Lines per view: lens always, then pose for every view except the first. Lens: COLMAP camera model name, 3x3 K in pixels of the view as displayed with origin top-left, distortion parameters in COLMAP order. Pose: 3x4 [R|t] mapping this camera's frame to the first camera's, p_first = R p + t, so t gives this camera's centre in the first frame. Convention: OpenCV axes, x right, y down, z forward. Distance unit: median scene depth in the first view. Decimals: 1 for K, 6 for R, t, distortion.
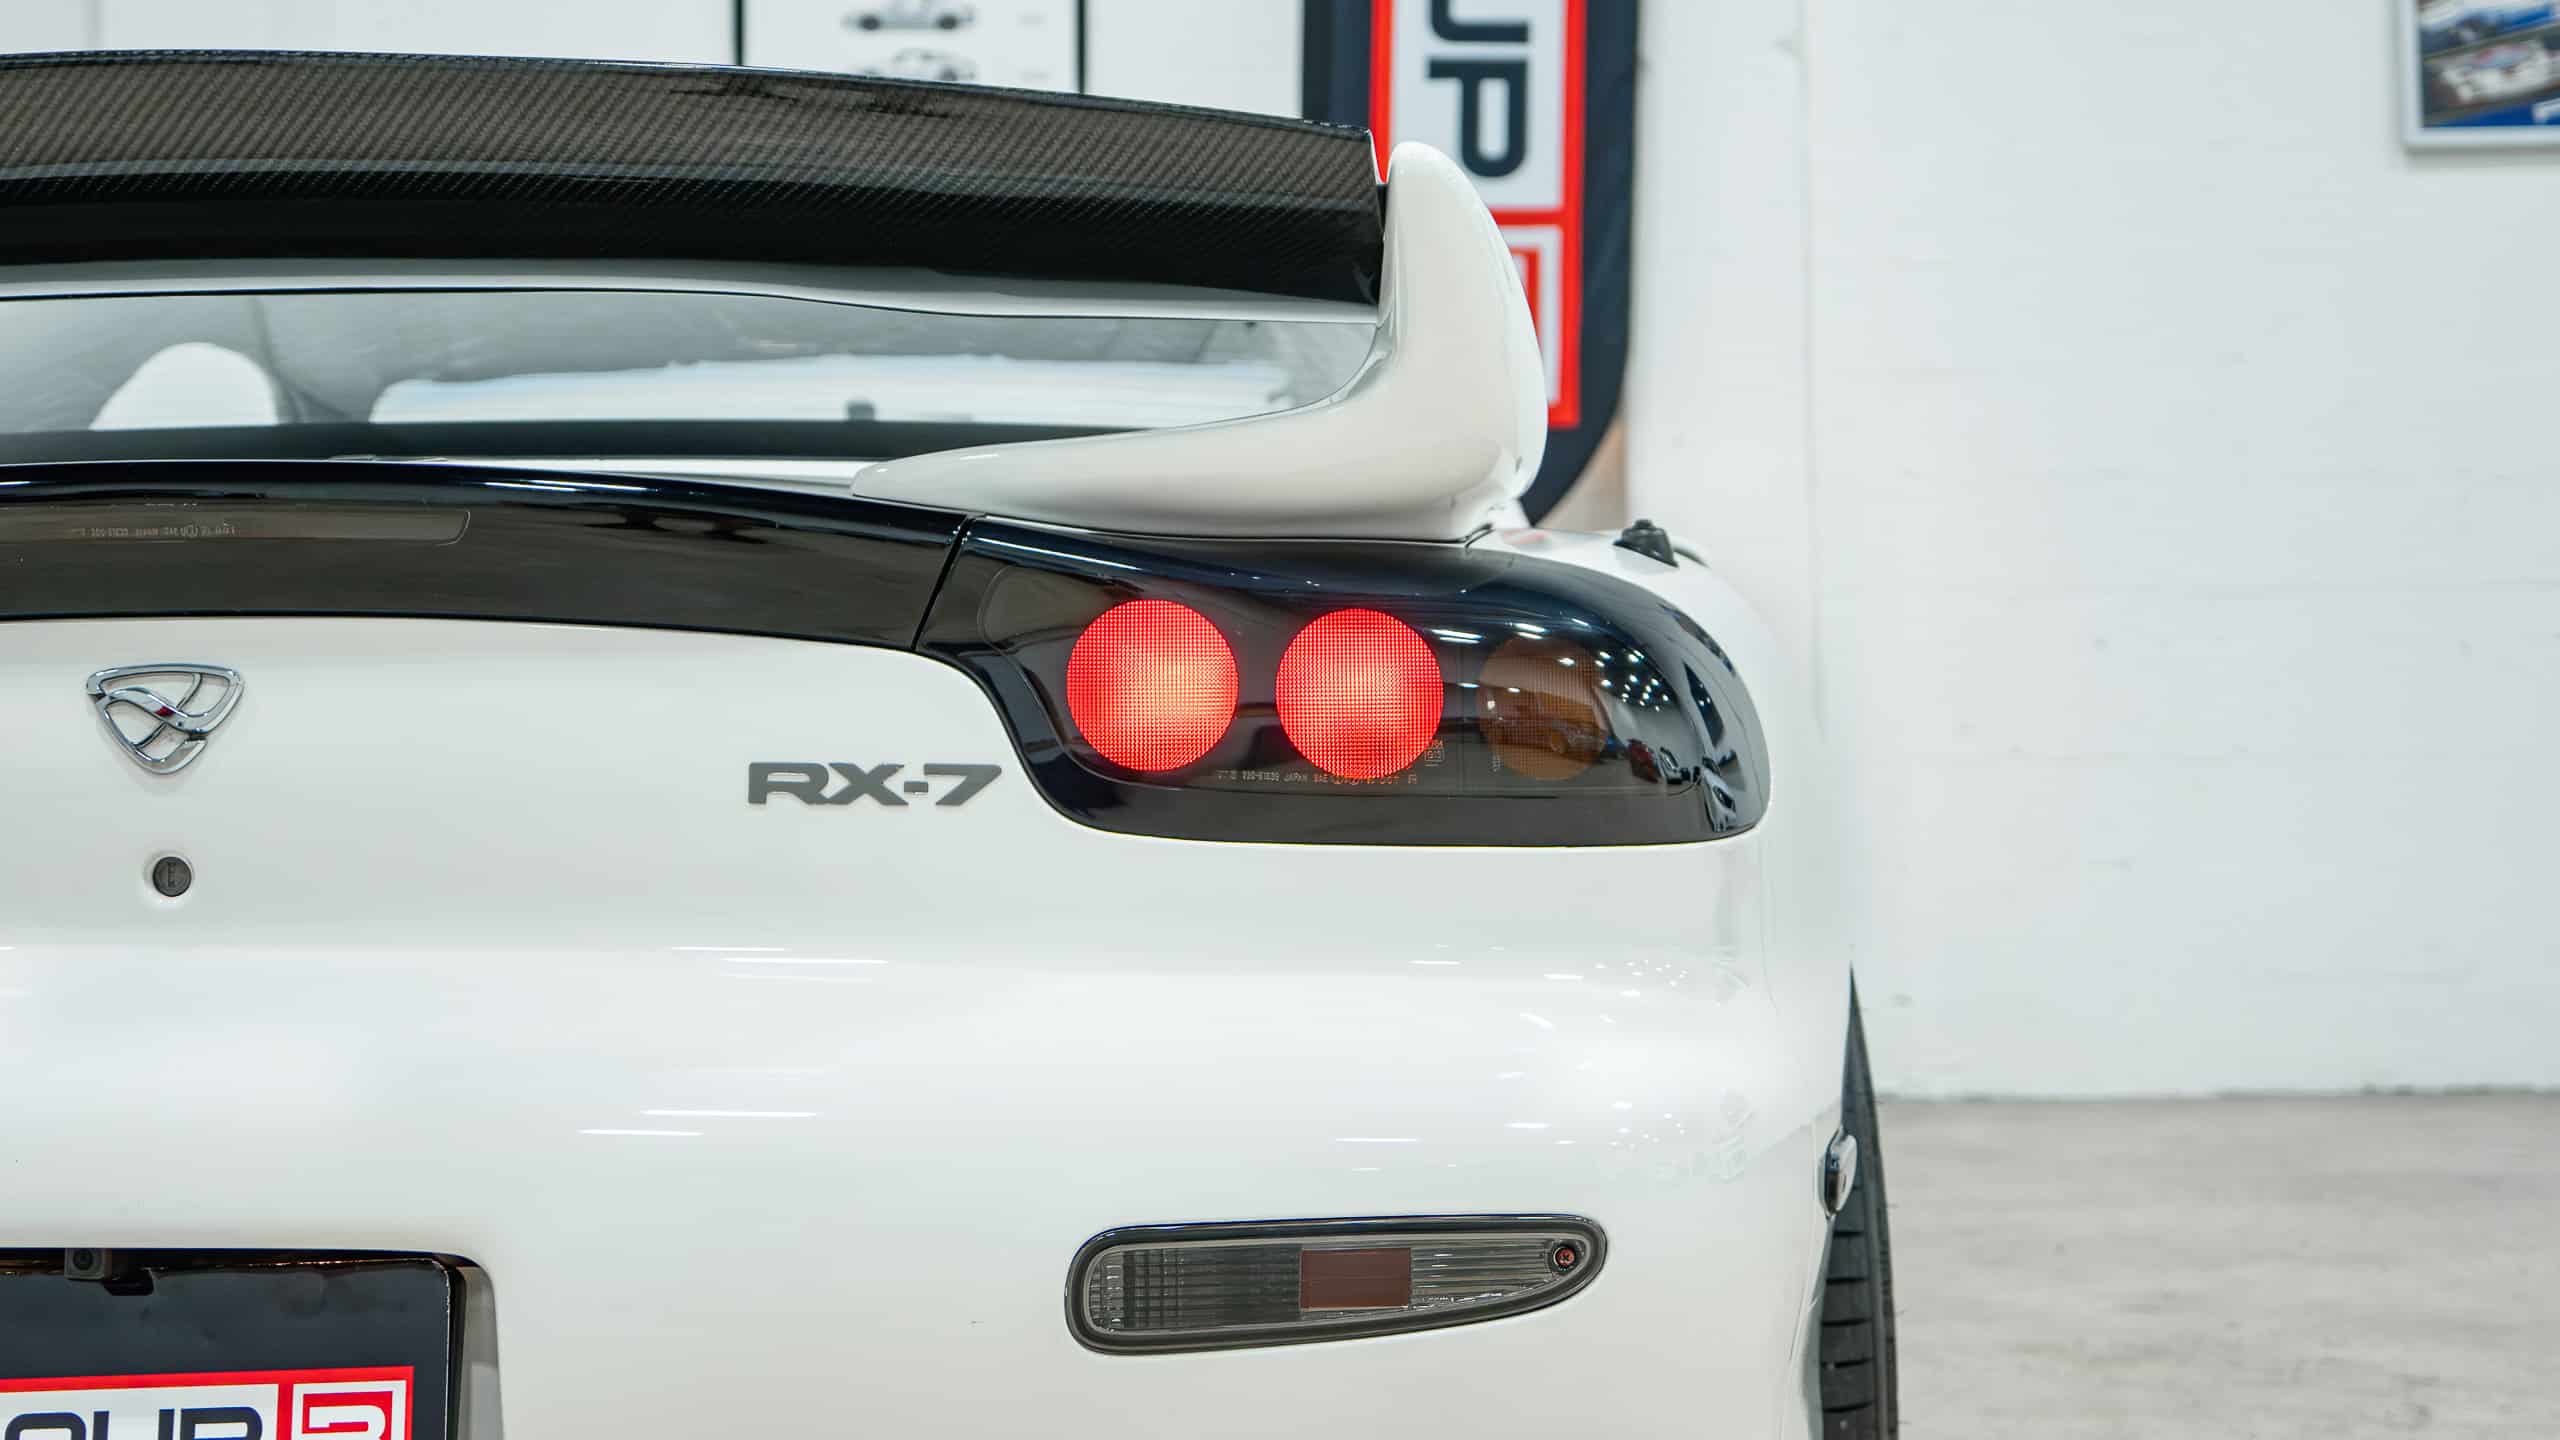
lens RADIAL K [[3596.6, 0, 1272.5], [0, 3596.6, 567.3], [0, 0, 1]] dist [-0.071611, 0.086018]
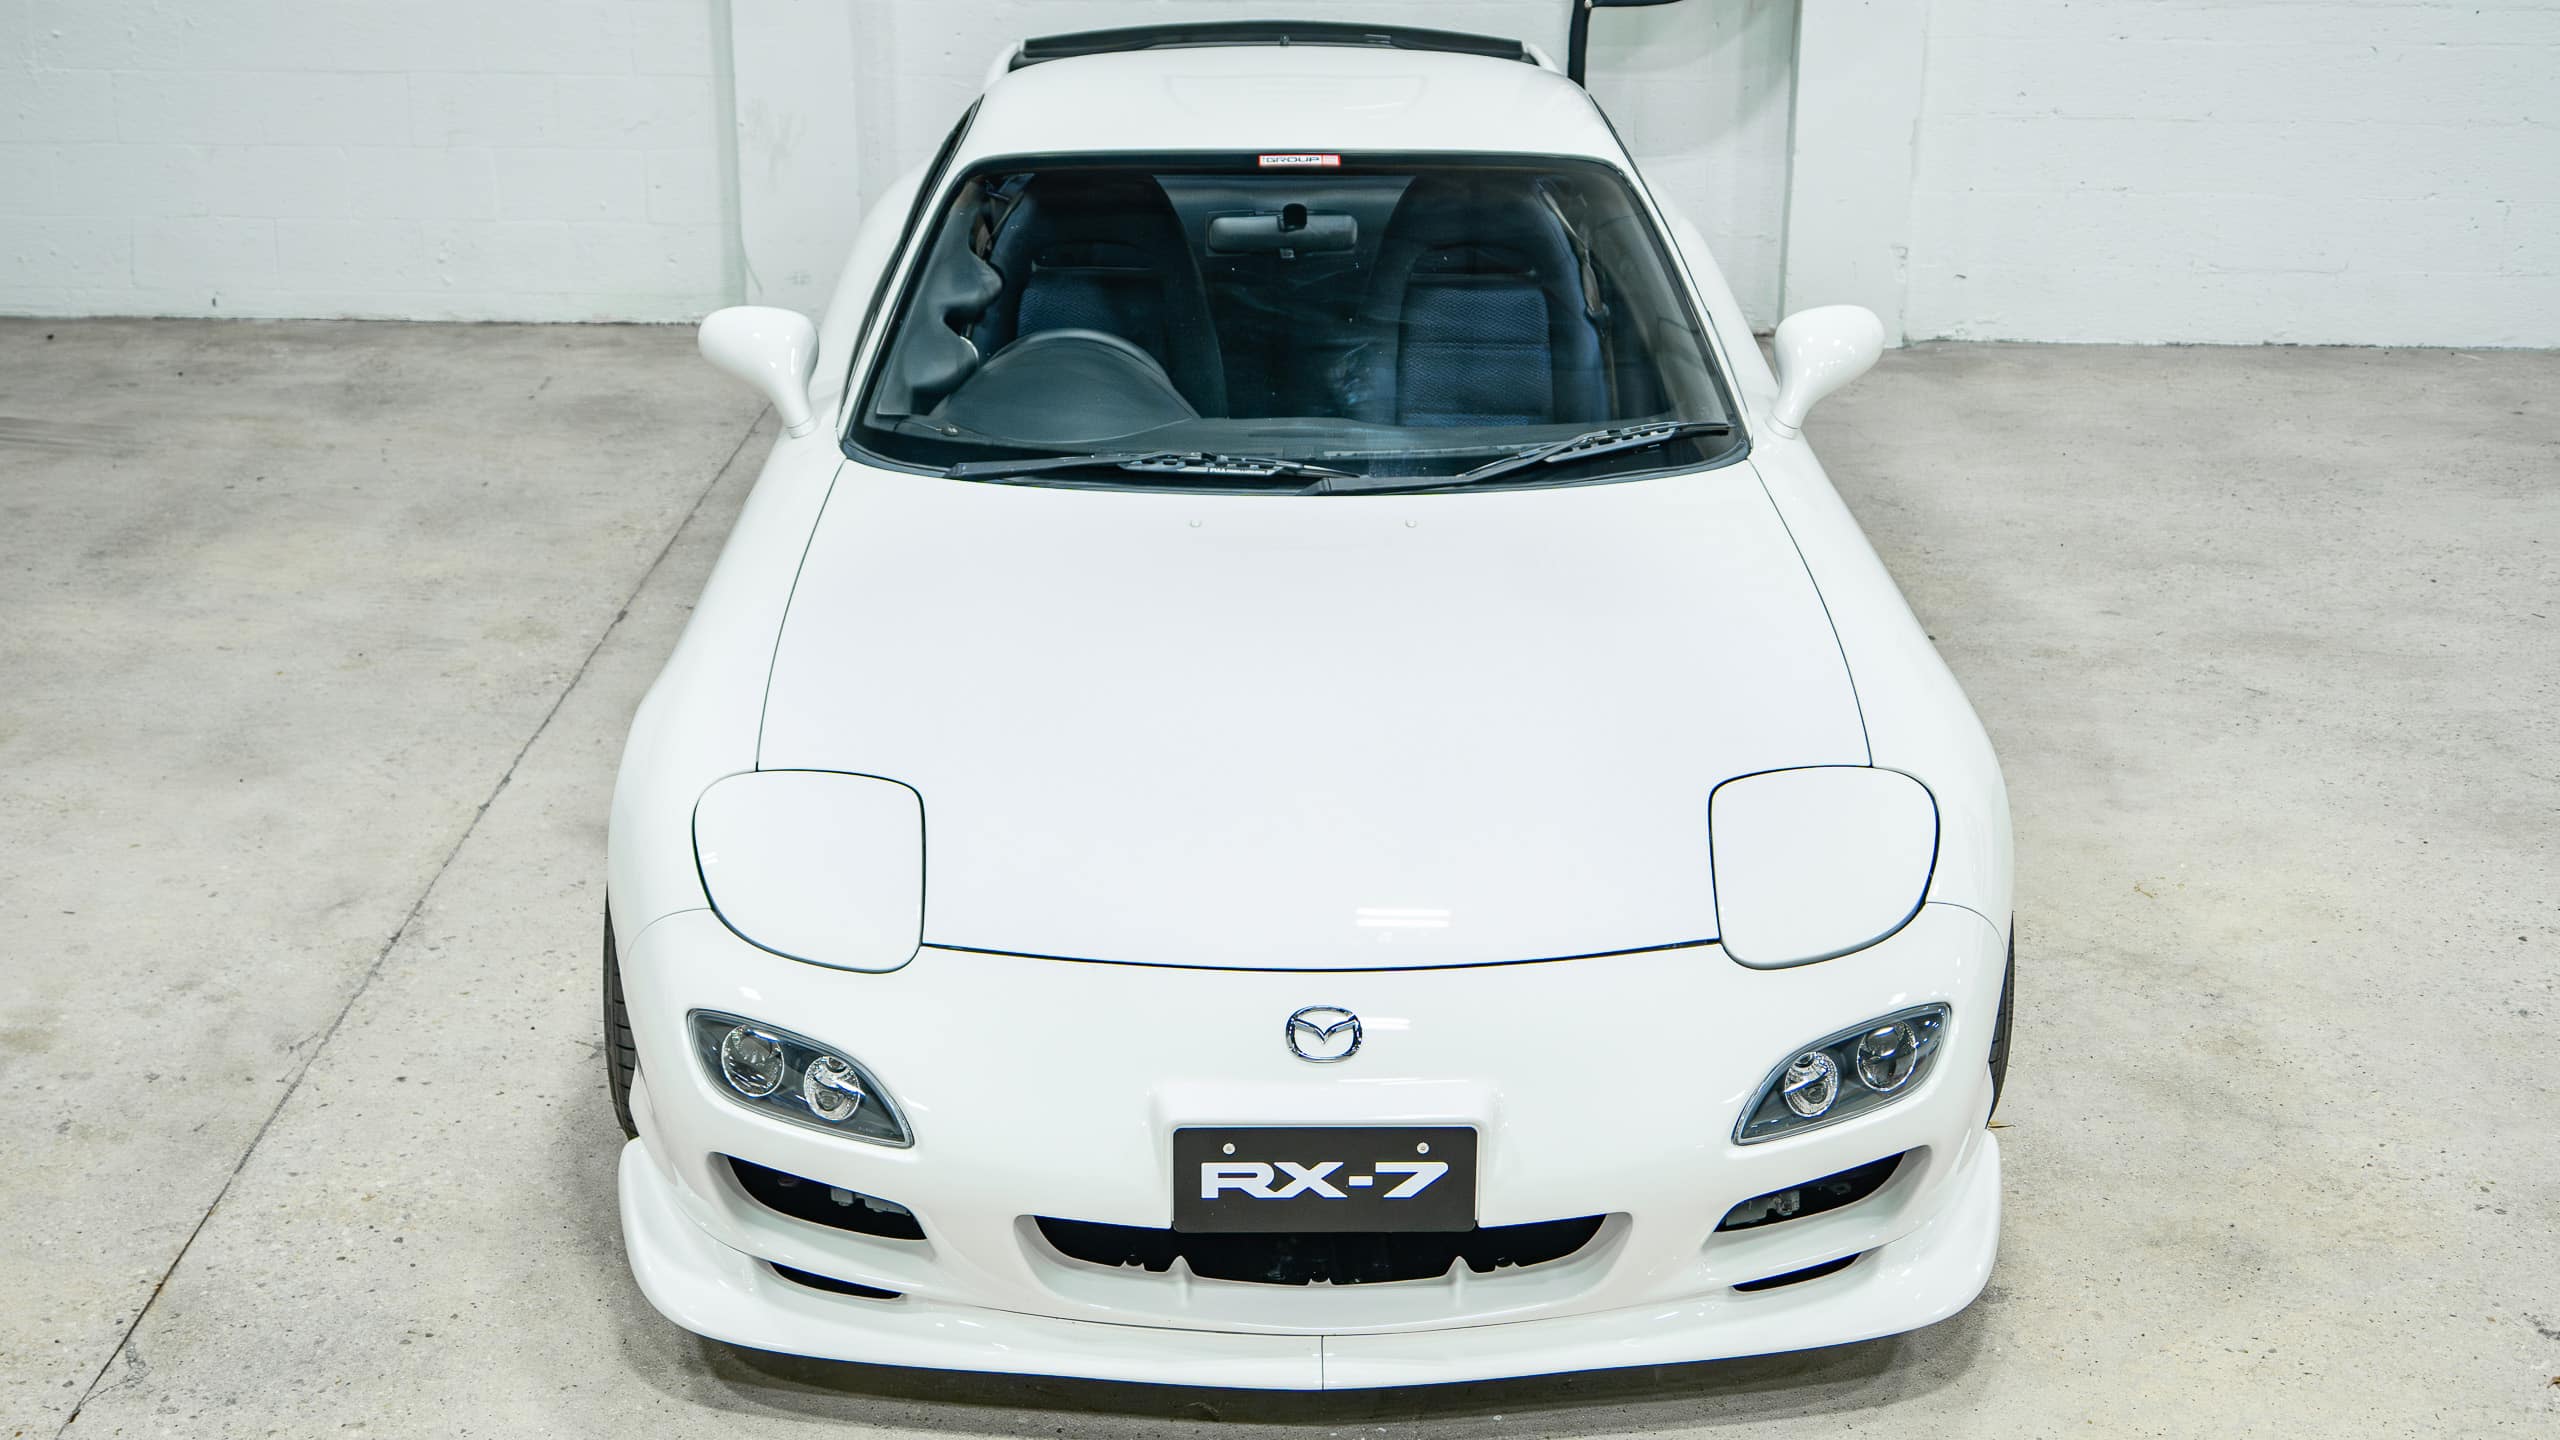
lens RADIAL K [[3320.5, 0, 1280.0], [0, 3320.5, 720.0], [0, 0, 1]] dist [-0.063899, 0.066375]
pose [[0.999878, 0.014380, 0.006095, -0.375060], [-0.015618, 0.920882, 0.389529, -0.800762], [-0.000011, -0.389577, 0.920994, -1.117312]]
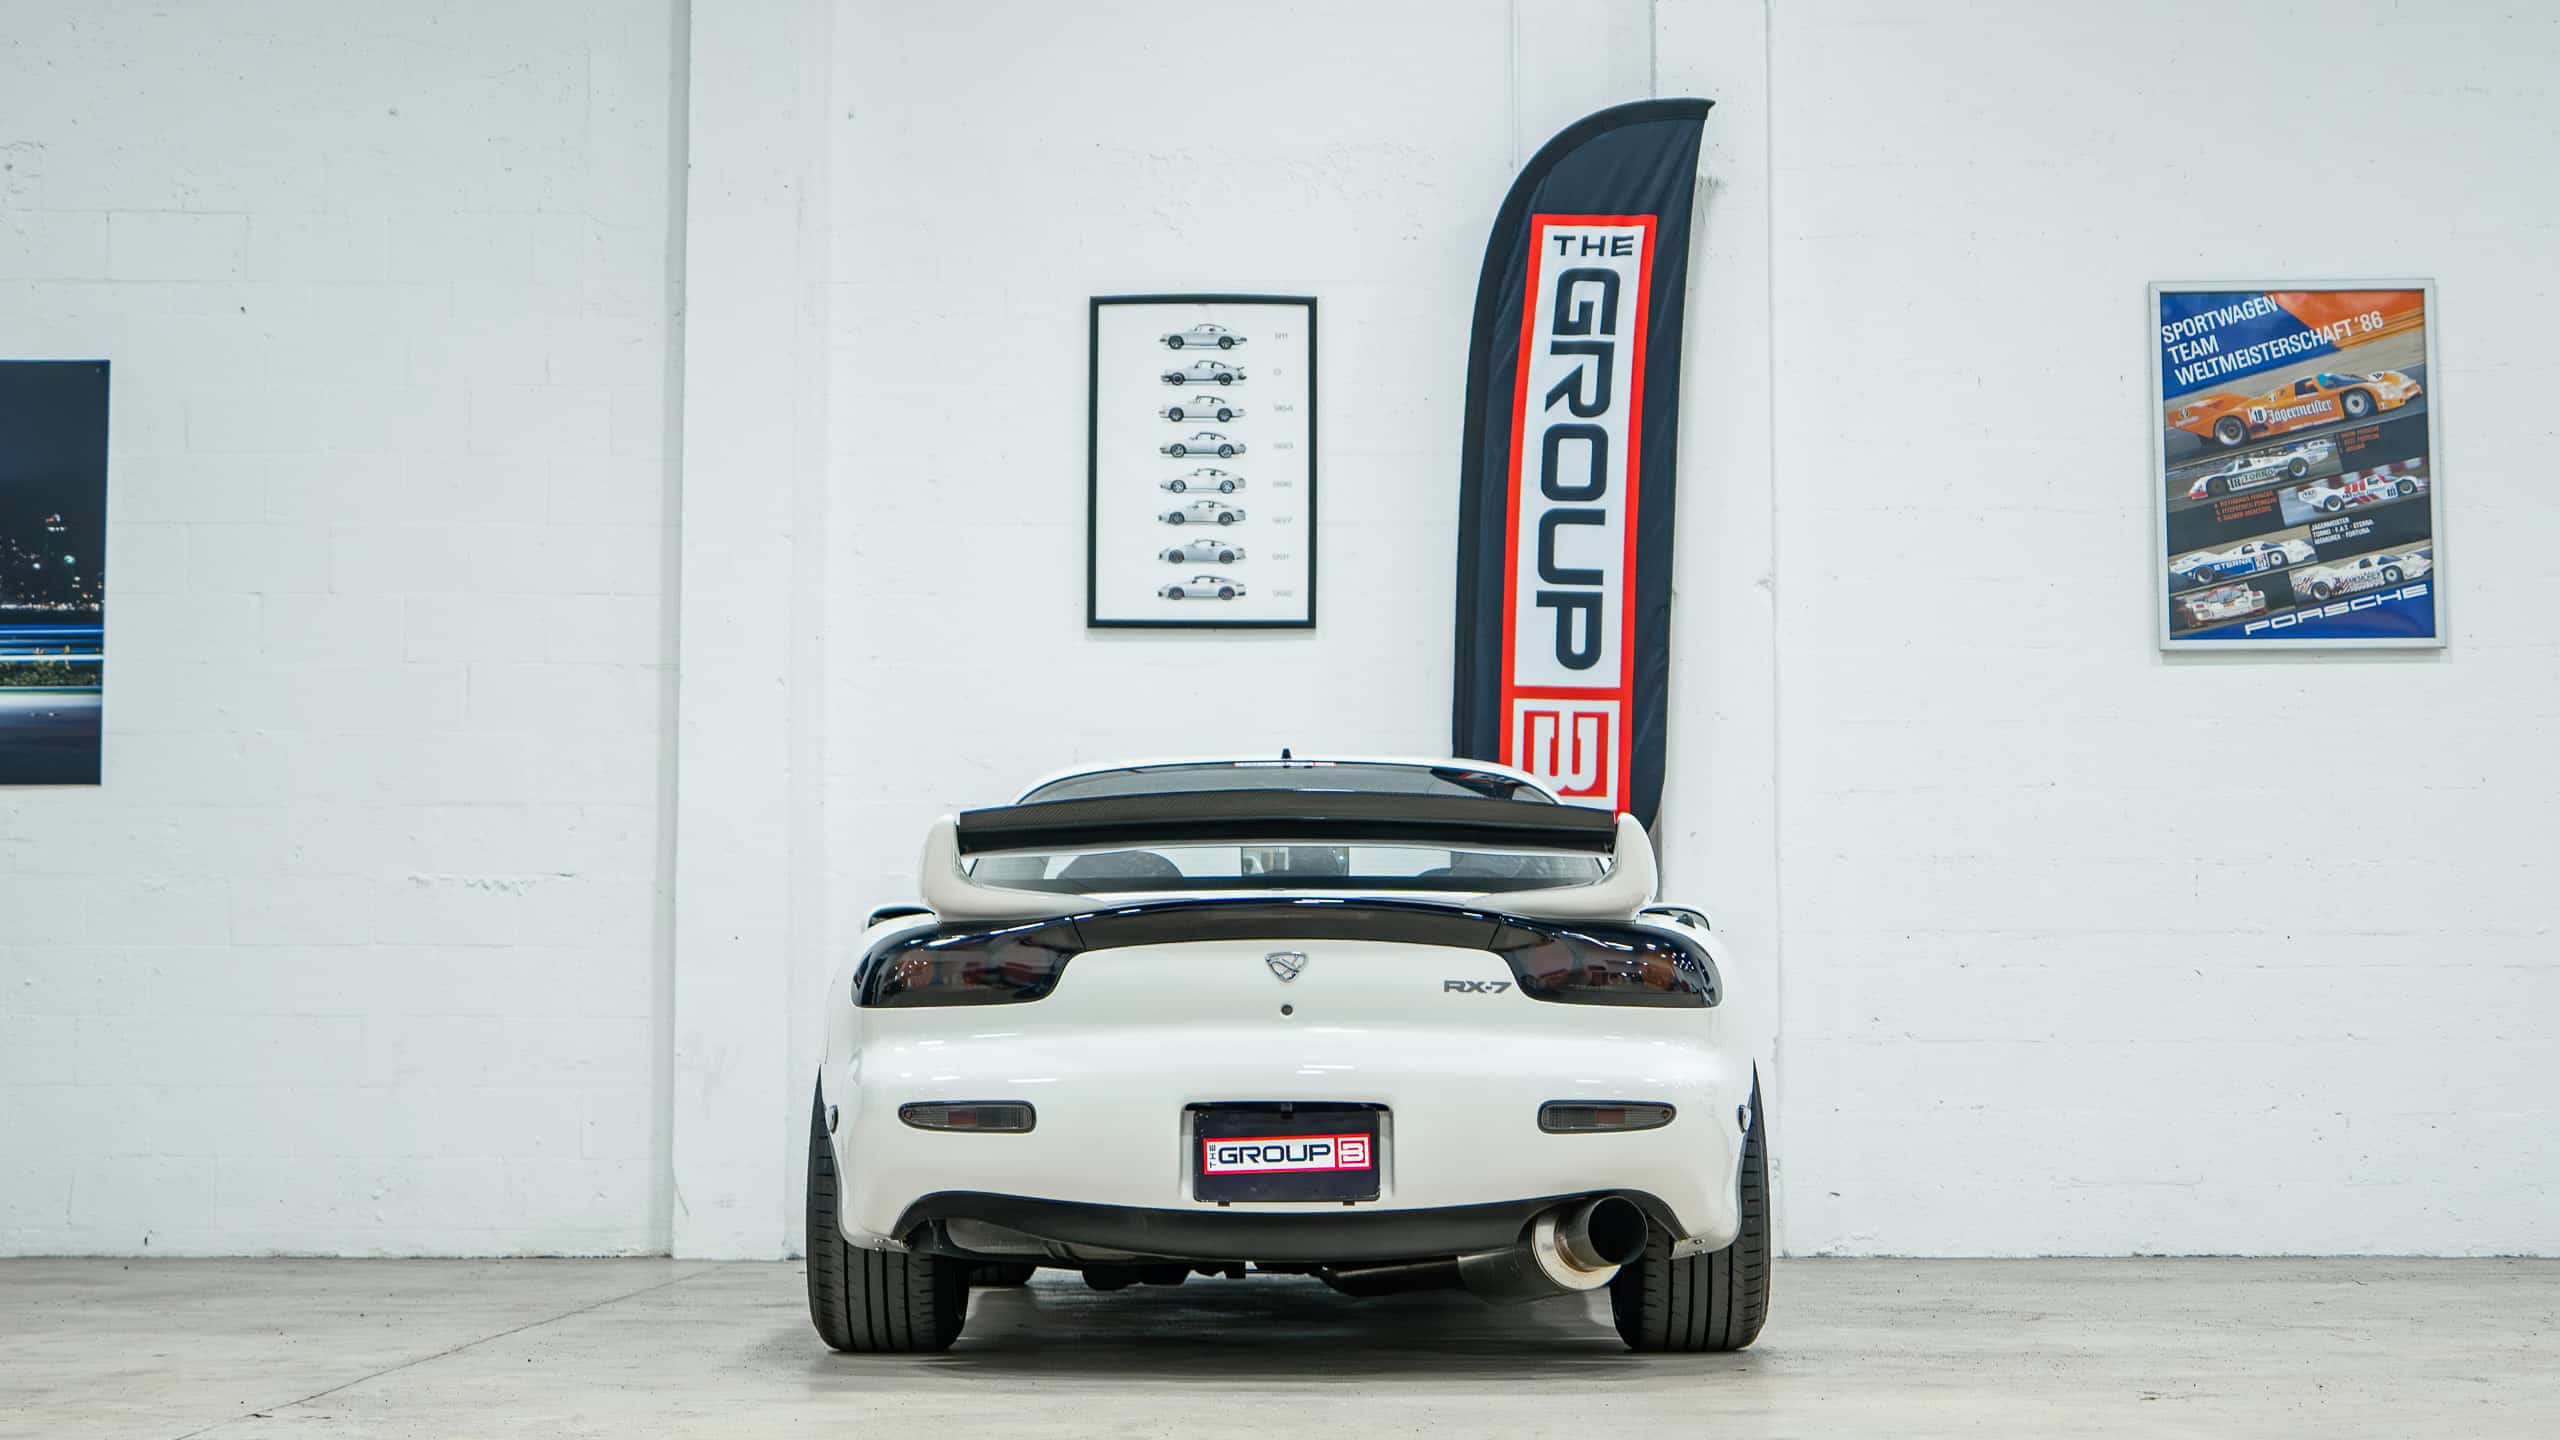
lens RADIAL K [[4402.9, 0, 1281.1], [0, 4402.9, 618.5], [0, 0, 1]] dist [0.041644, -0.016708]
pose [[0.999731, 0.012225, 0.019732, -0.354866], [-0.011020, 0.998133, -0.060074, -0.037669], [-0.020429, 0.059840, 0.997999, -3.079292]]
